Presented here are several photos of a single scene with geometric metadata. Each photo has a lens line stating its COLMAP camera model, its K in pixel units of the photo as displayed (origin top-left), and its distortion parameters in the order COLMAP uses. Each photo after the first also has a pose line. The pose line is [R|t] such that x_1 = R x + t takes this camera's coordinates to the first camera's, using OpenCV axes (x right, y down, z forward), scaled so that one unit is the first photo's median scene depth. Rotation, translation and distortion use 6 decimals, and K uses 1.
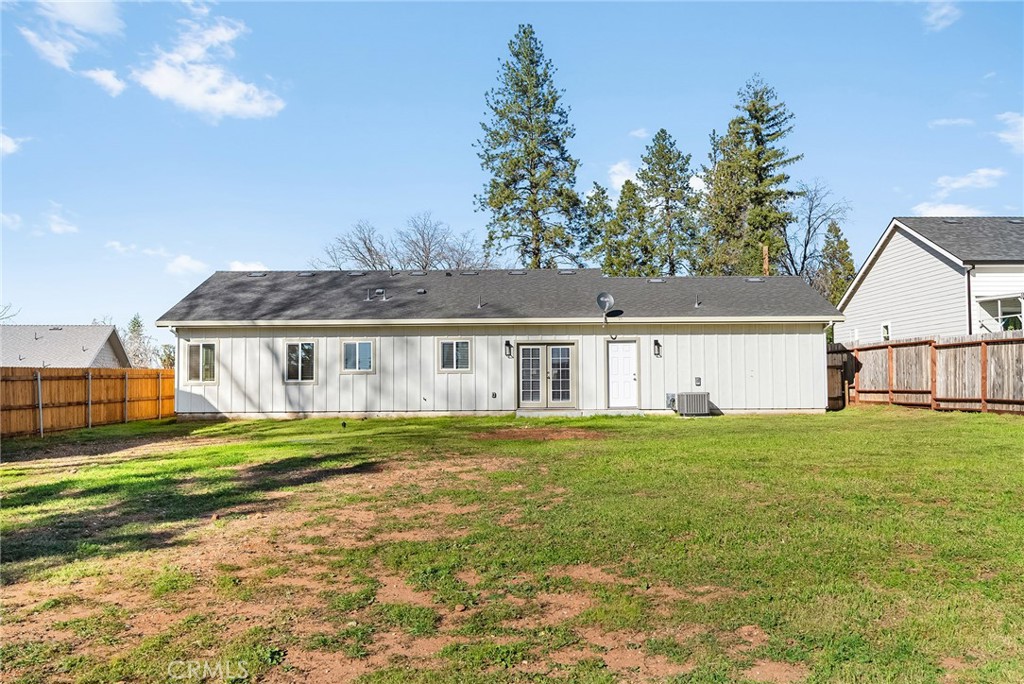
lens RADIAL K [[879.1, 0, 512.1], [0, 879.1, 340.6], [0, 0, 1]] dist [-0.006747, 0.003065]
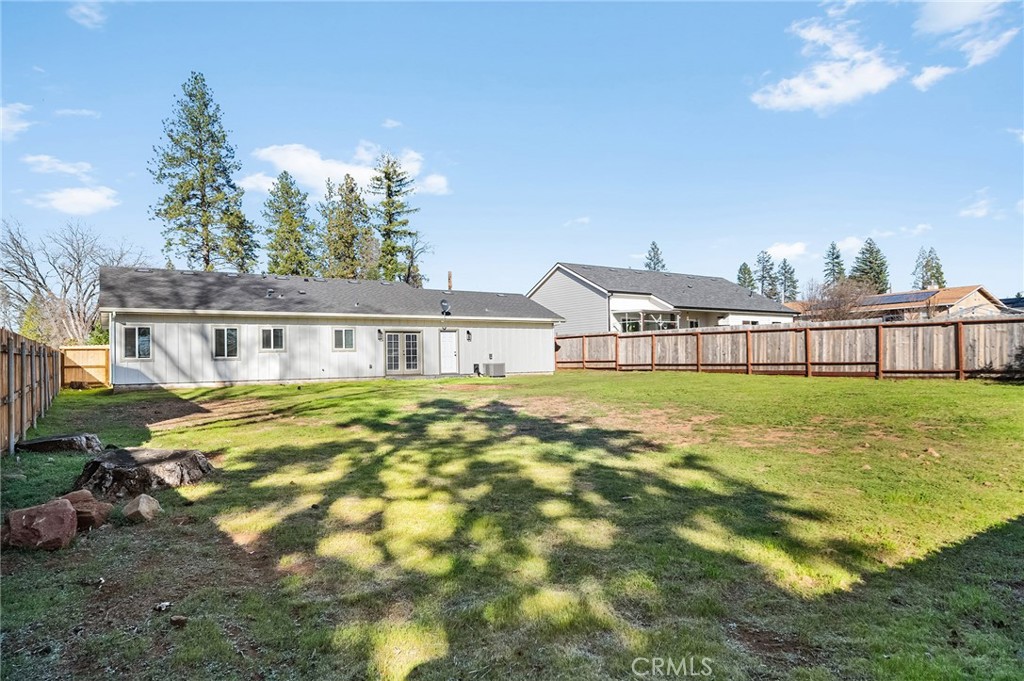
lens RADIAL K [[642.7, 0, 511.9], [0, 642.7, 345.8], [0, 0, 1]] dist [-0.003511, 0.000126]
pose [[0.829627, 0.004645, 0.558298, -0.419005], [-0.017238, 0.999702, 0.017298, 0.005214], [-0.558051, -0.023975, 0.829460, -0.014023]]
